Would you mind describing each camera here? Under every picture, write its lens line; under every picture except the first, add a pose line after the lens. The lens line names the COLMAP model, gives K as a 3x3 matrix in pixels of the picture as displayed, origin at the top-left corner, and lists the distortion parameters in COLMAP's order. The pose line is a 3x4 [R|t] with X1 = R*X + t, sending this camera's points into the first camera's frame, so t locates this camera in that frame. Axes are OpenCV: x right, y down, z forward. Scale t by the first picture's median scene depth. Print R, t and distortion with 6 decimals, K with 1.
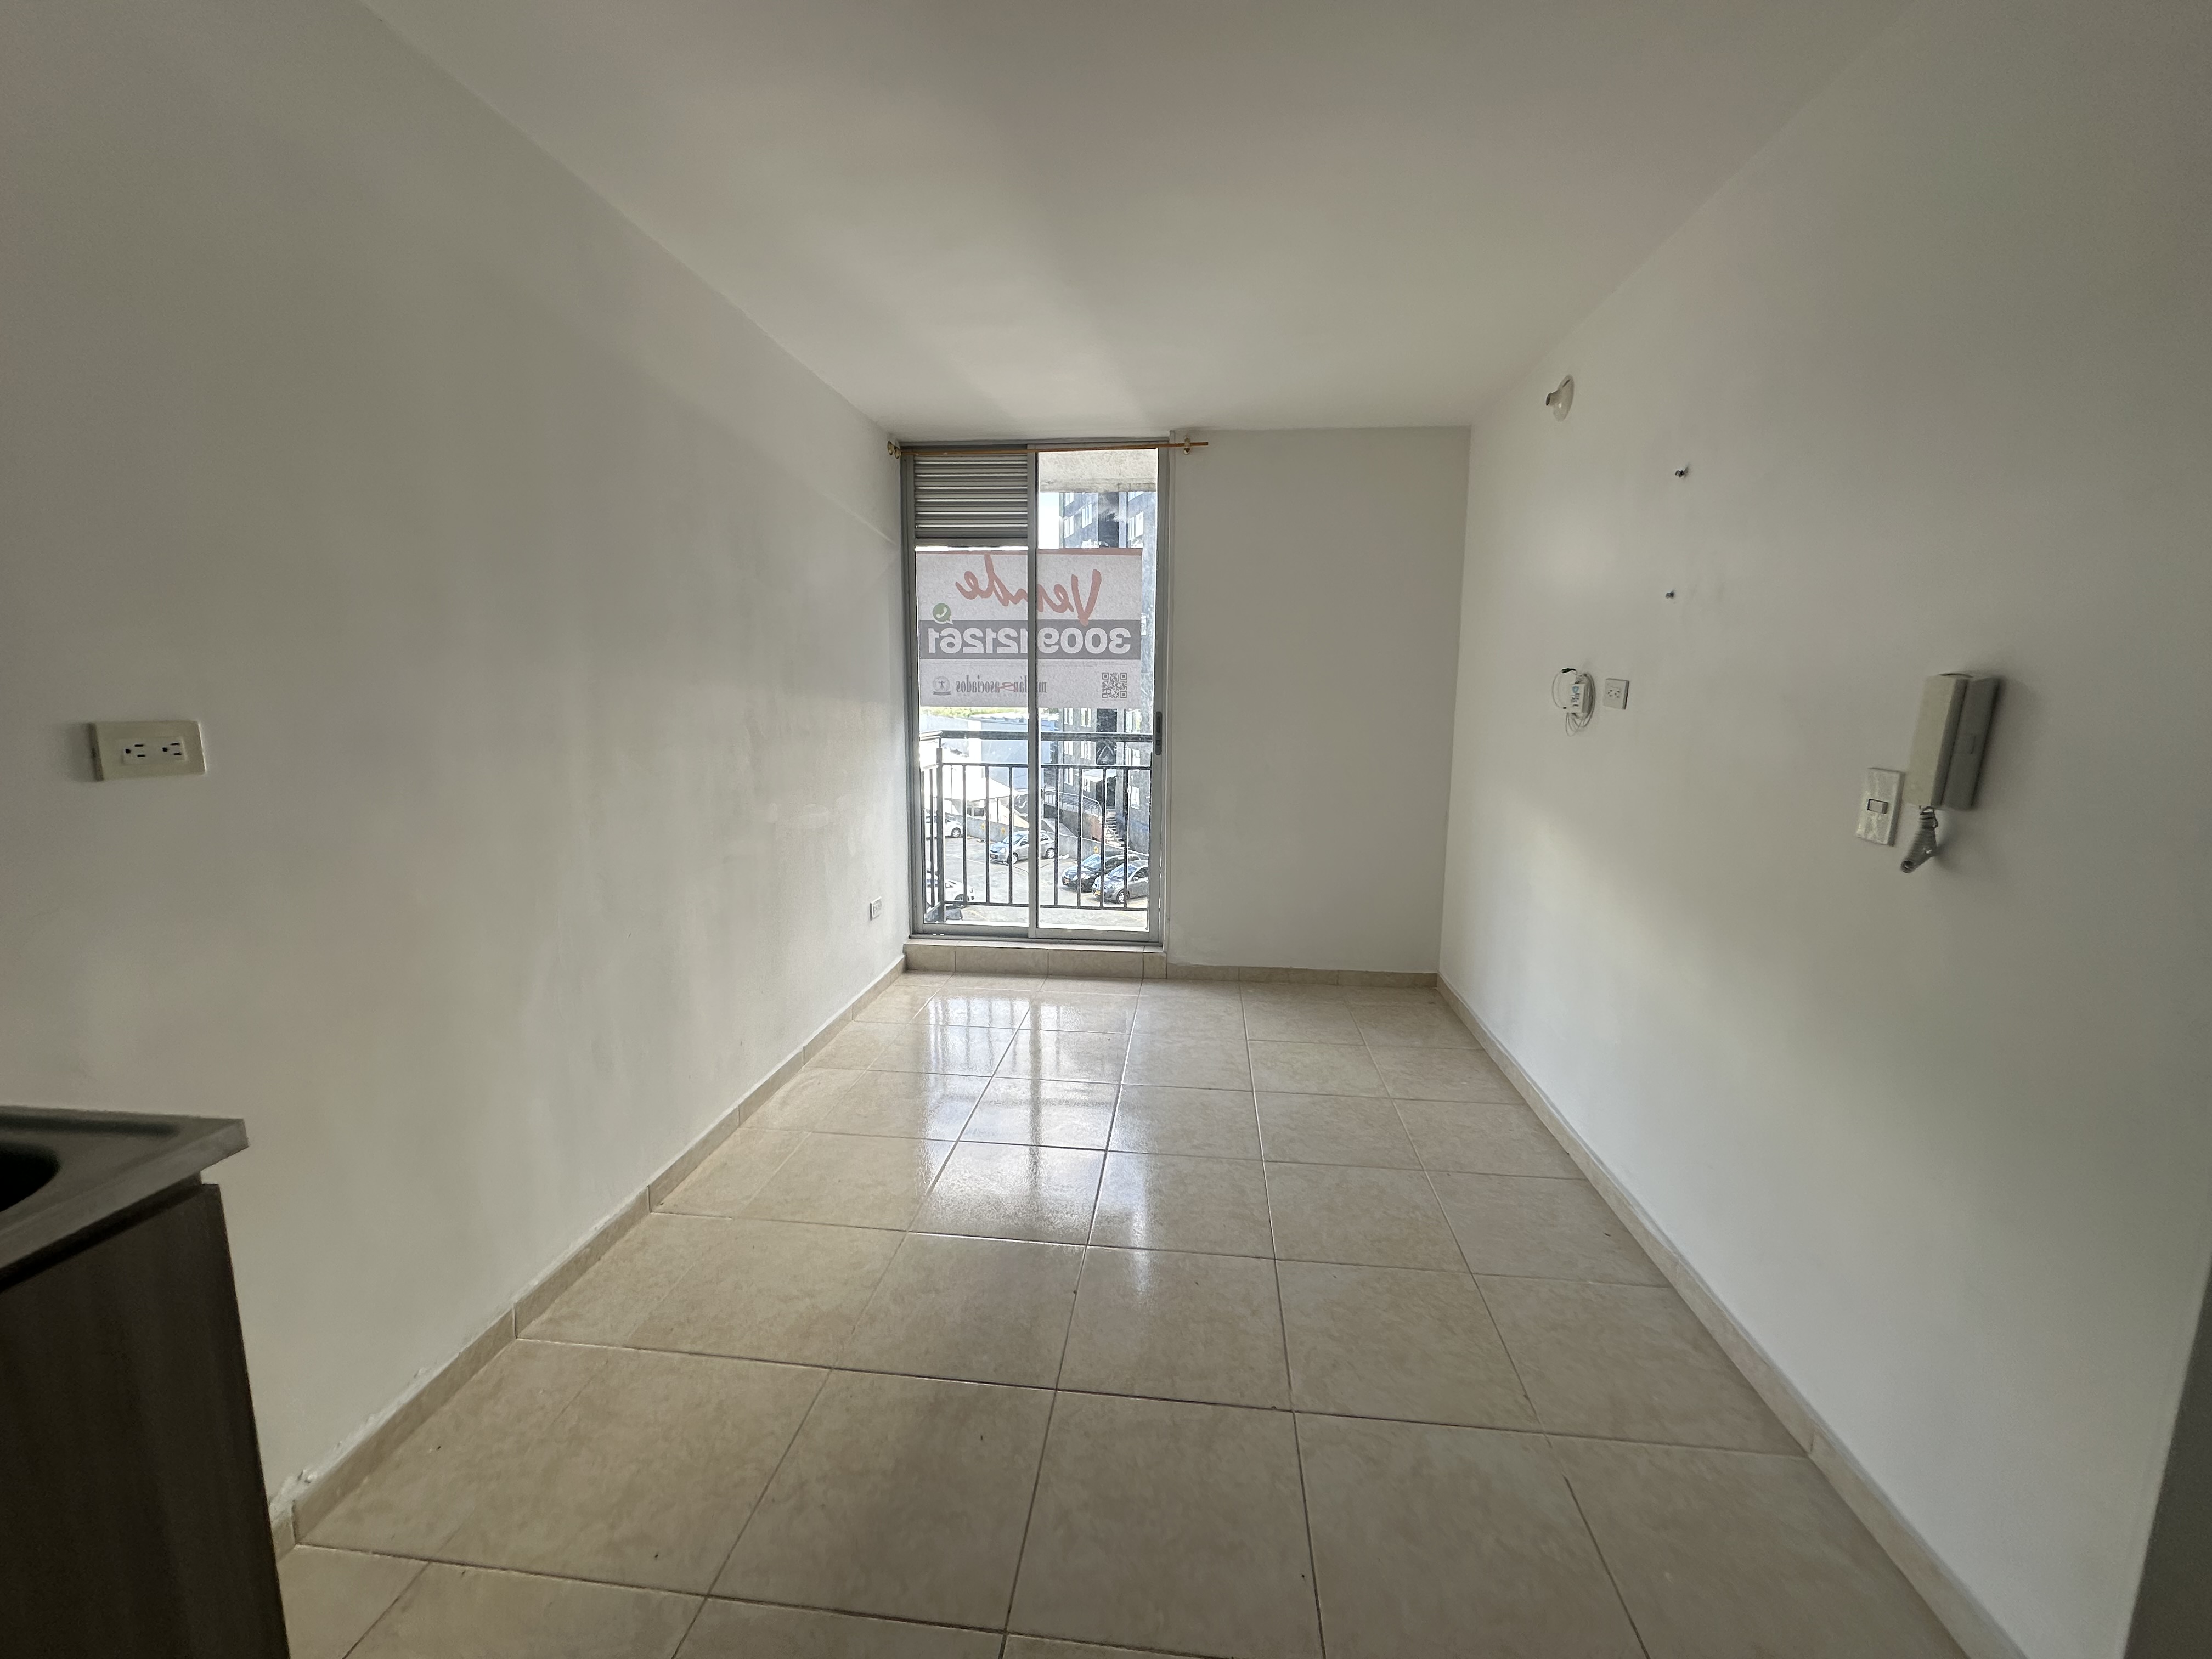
lens RADIAL K [[882.4, 0, 1106.3], [0, 882.4, 827.2], [0, 0, 1]] dist [-0.003437, 0.000132]
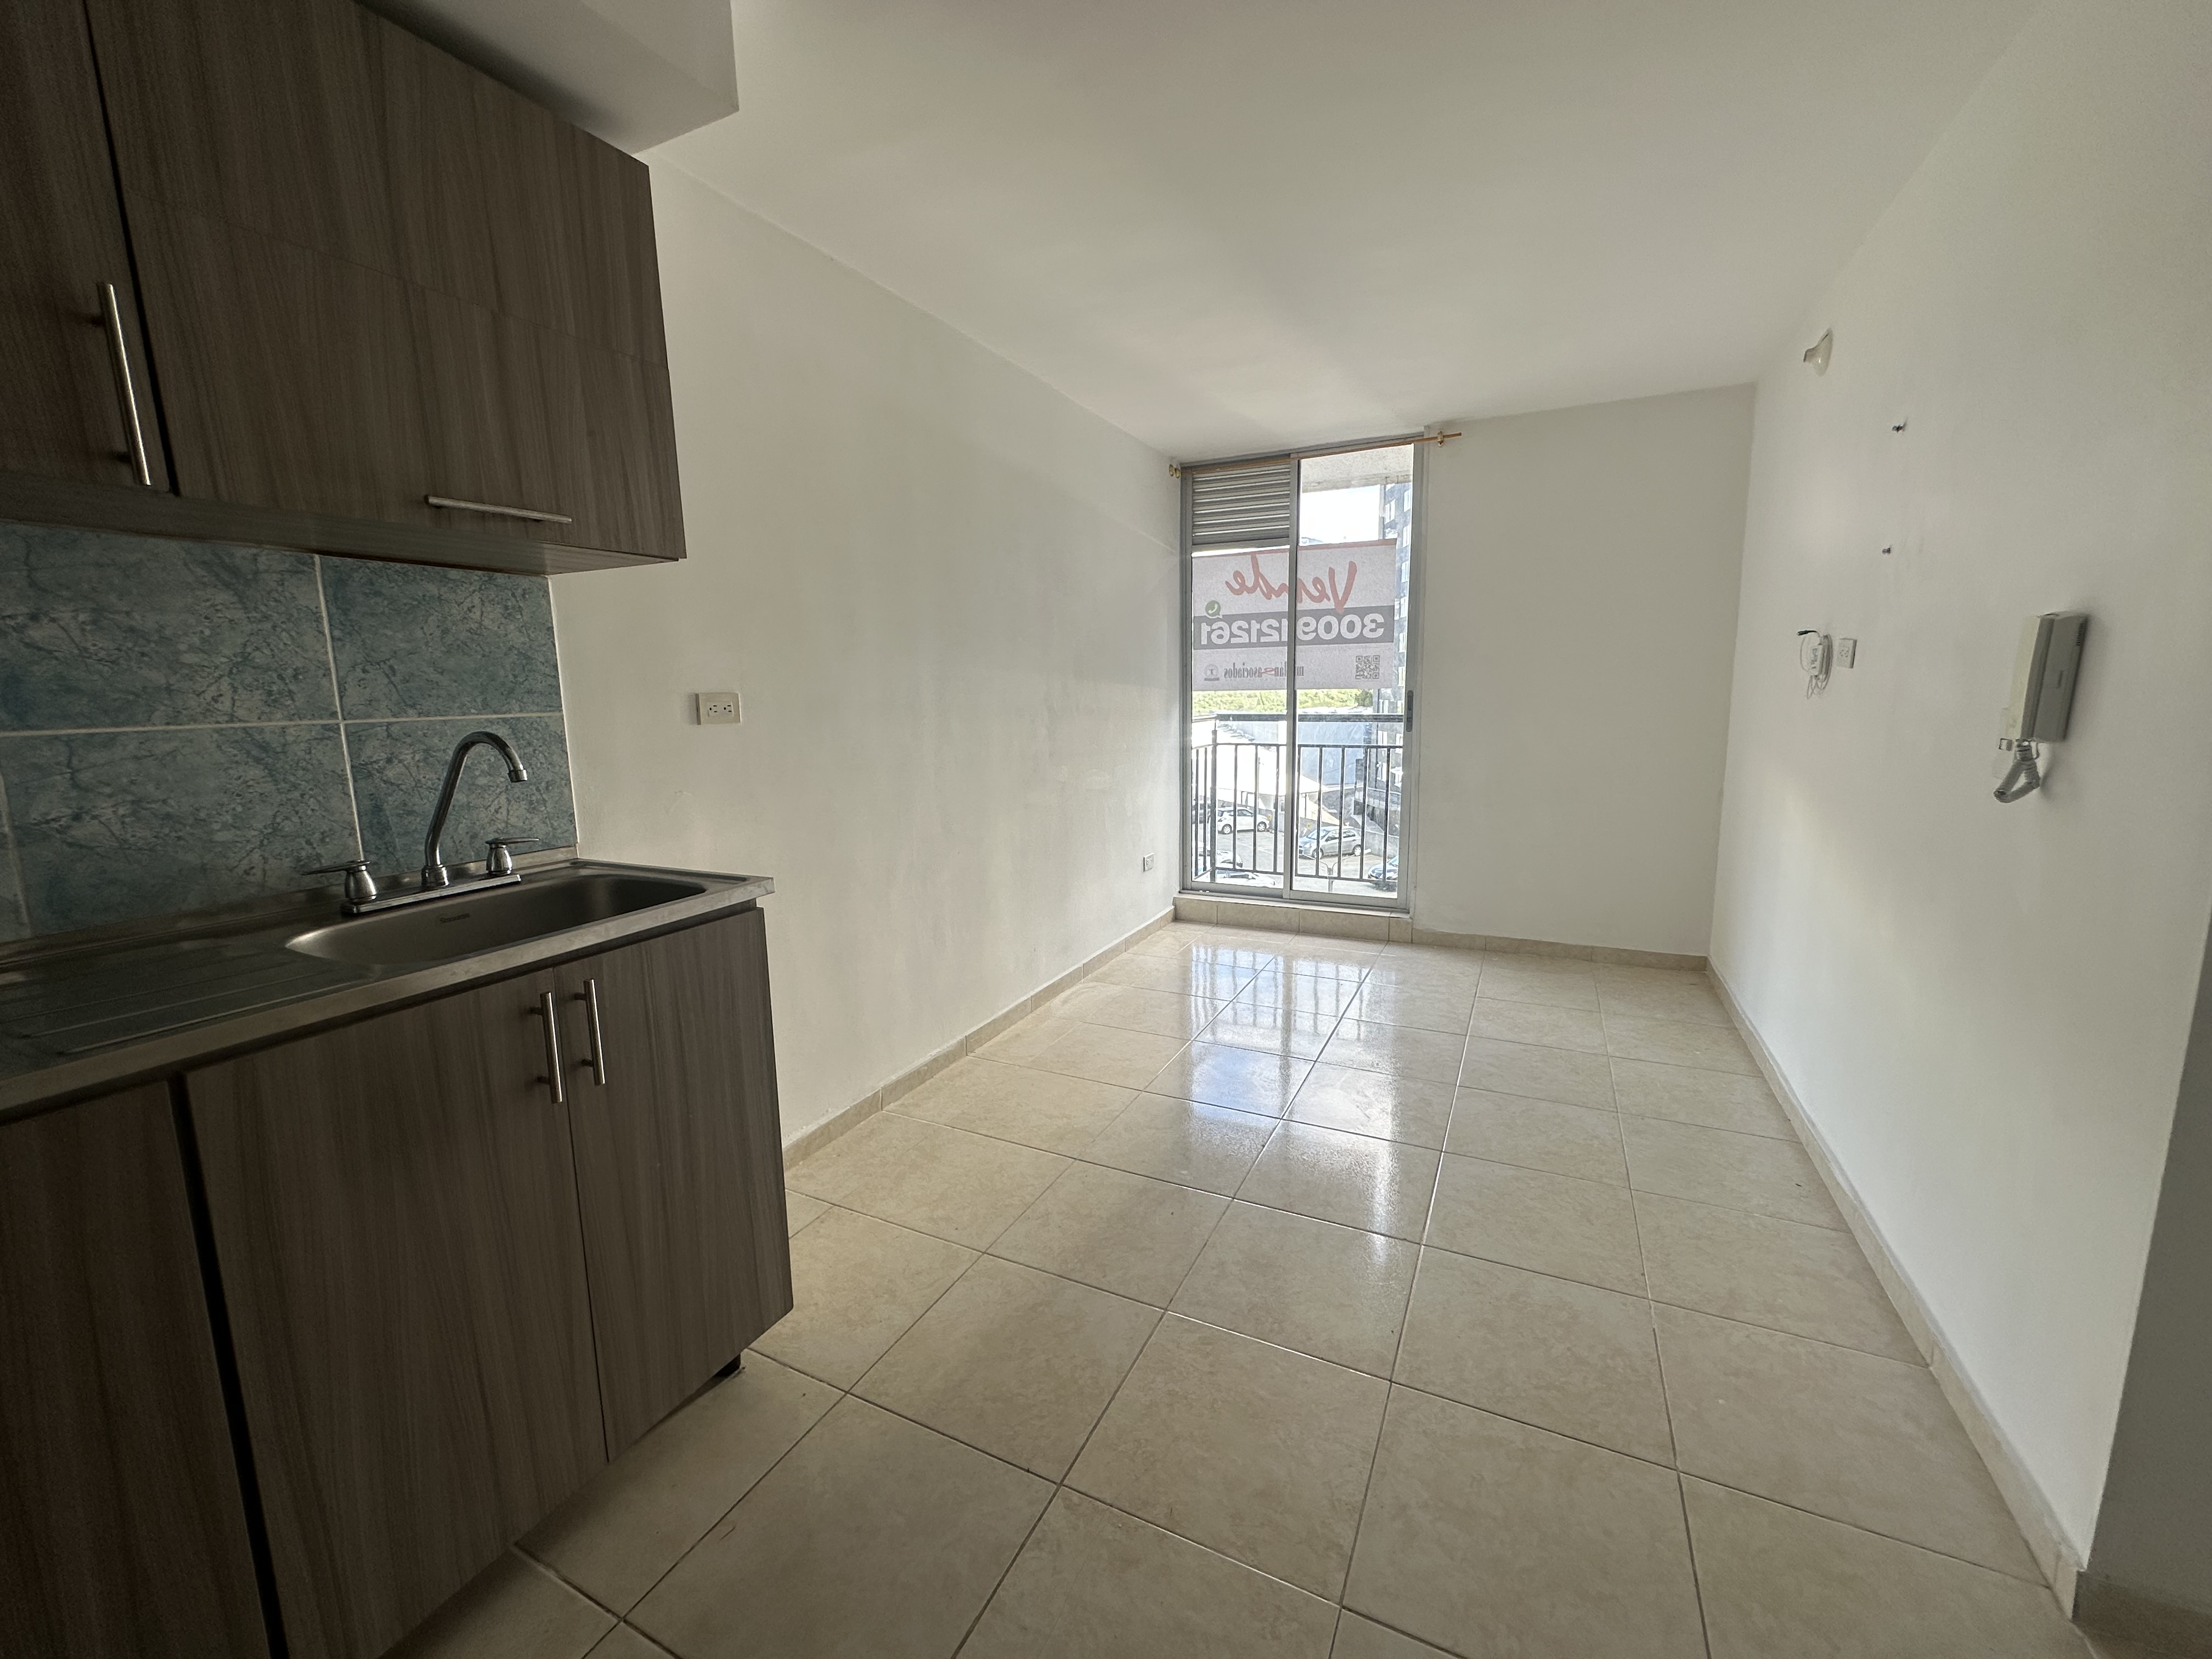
lens RADIAL K [[882.4, 0, 1106.3], [0, 882.4, 827.2], [0, 0, 1]] dist [-0.003437, 0.000132]
pose [[0.939759, 0.028999, -0.340605, 0.084875], [-0.027381, 0.999579, 0.009557, 0.034491], [0.340739, 0.000345, 0.940158, -0.128415]]
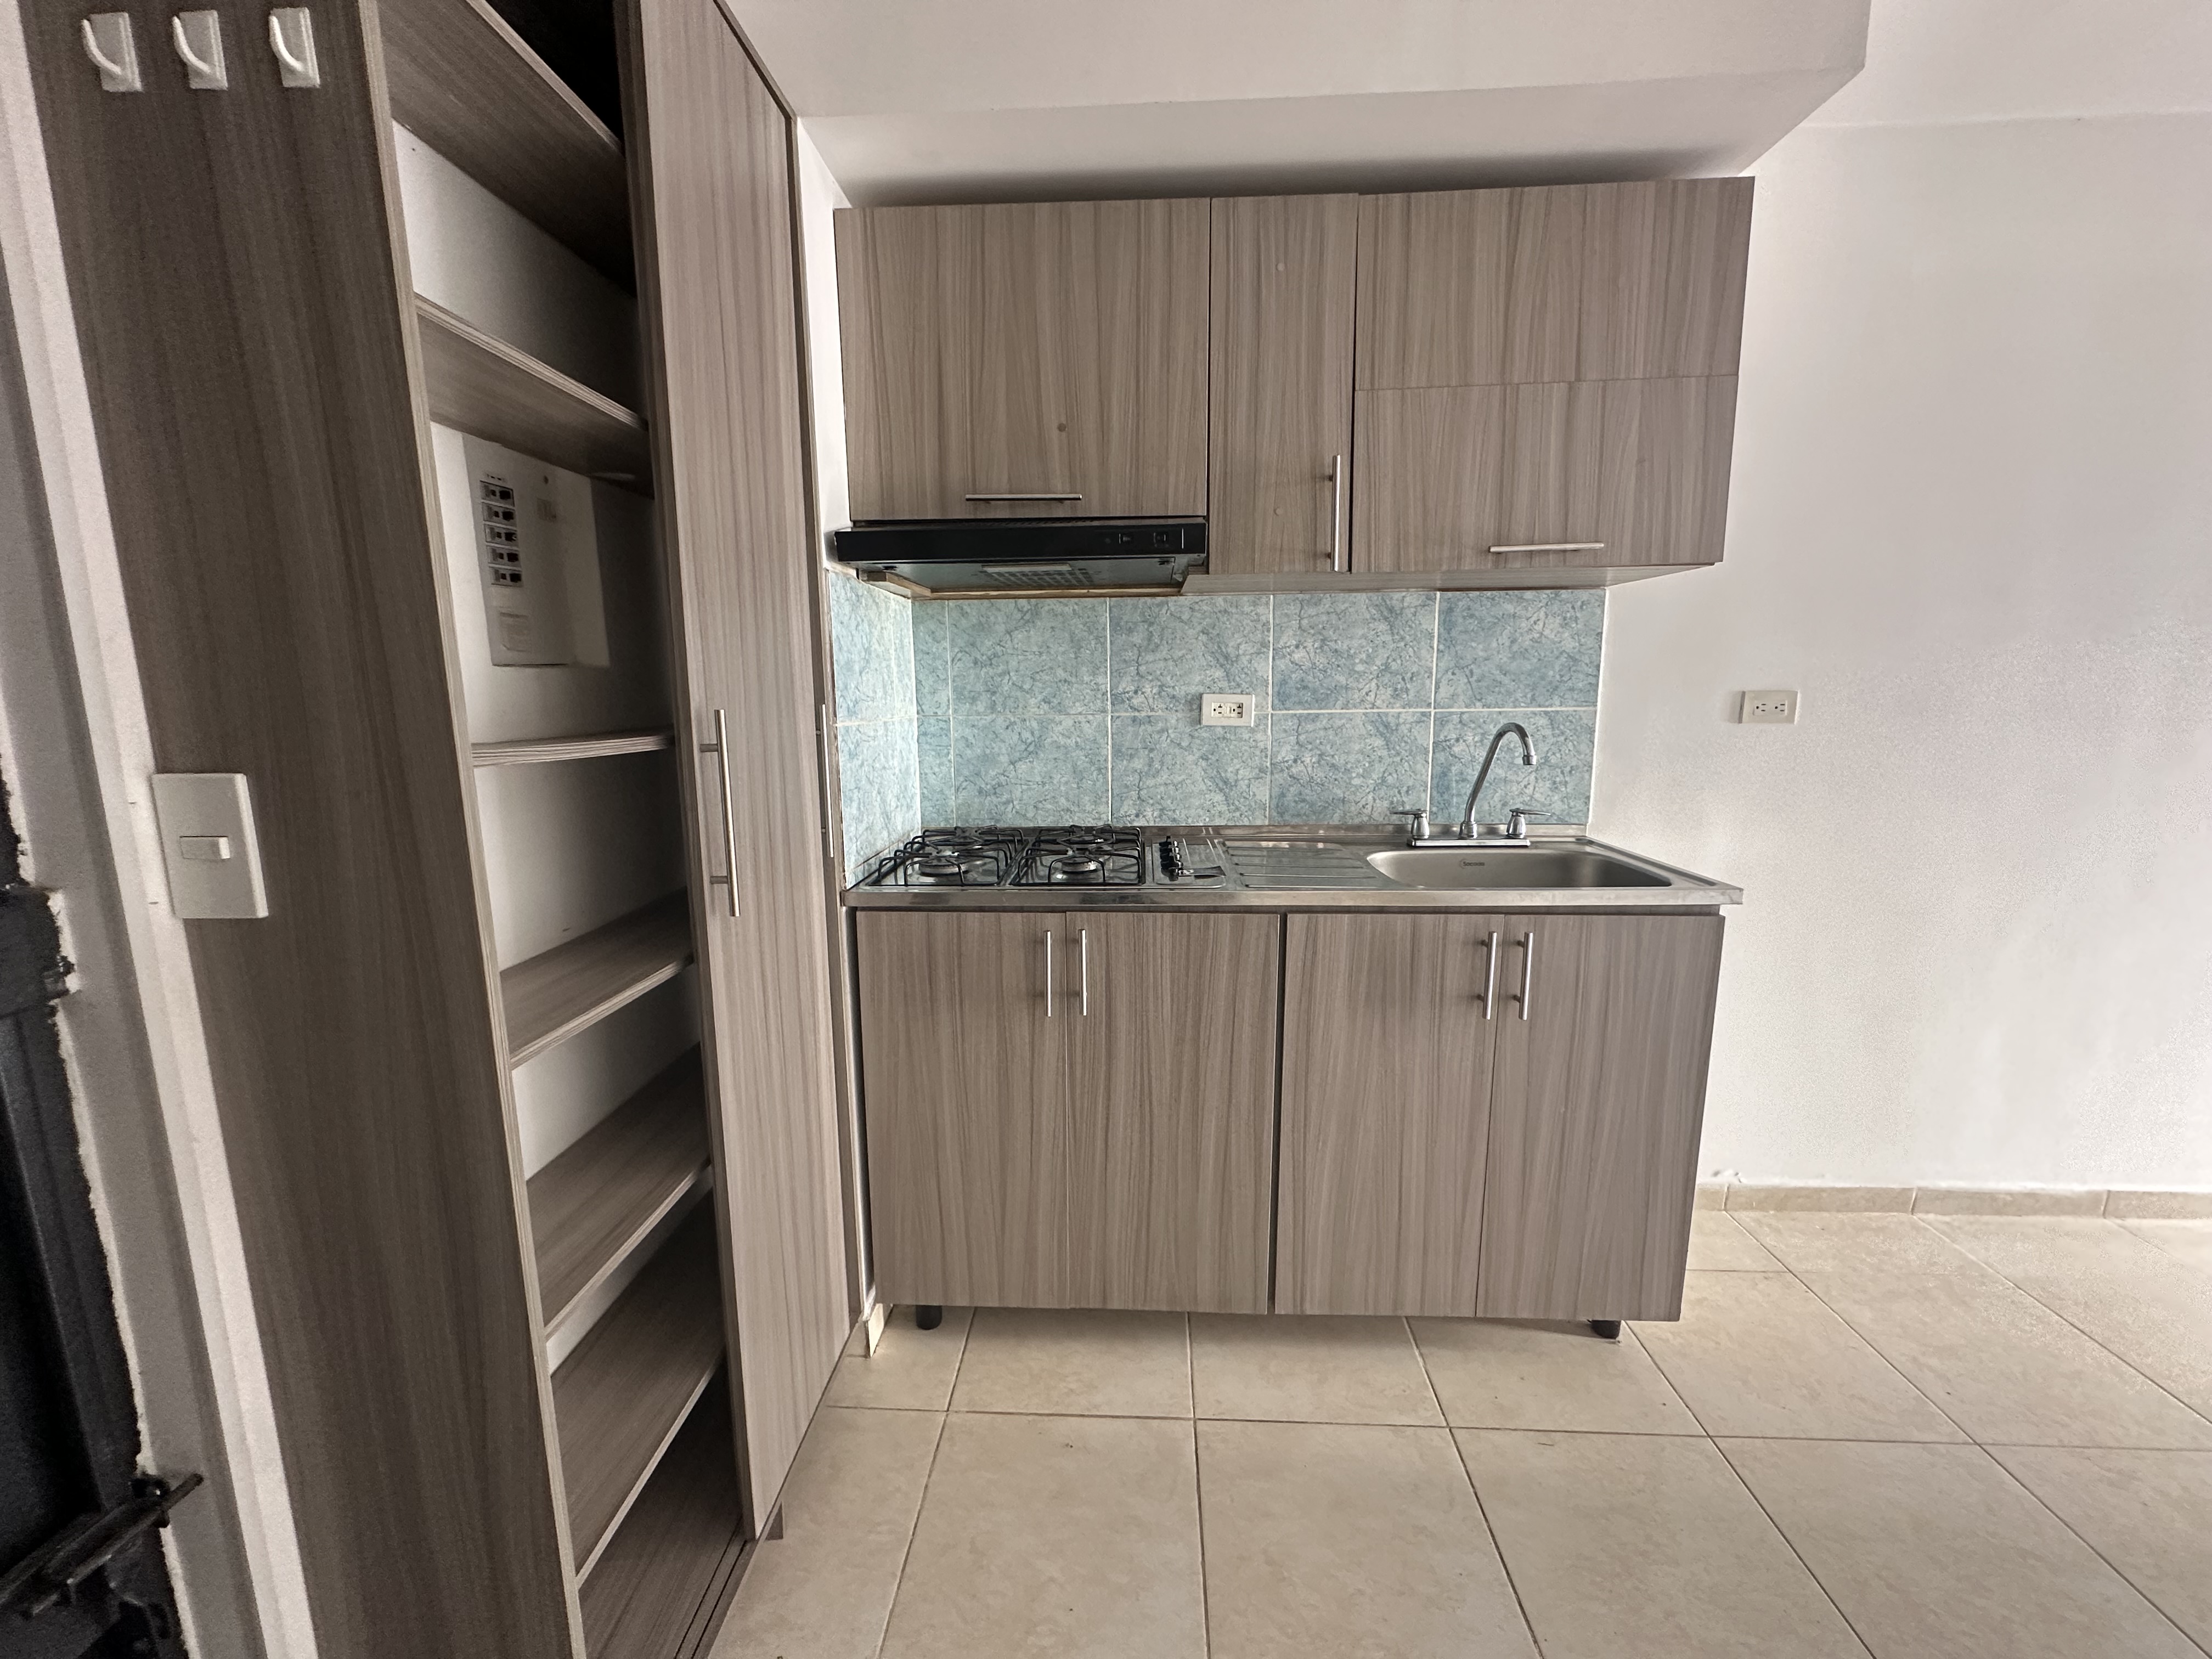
lens RADIAL K [[882.4, 0, 1106.3], [0, 882.4, 827.2], [0, 0, 1]] dist [-0.003437, 0.000132]
pose [[0.061923, 0.150679, -0.986641, 0.165933], [-0.142123, 0.979796, 0.140714, 0.024406], [0.987910, 0.131511, 0.082087, -0.114121]]
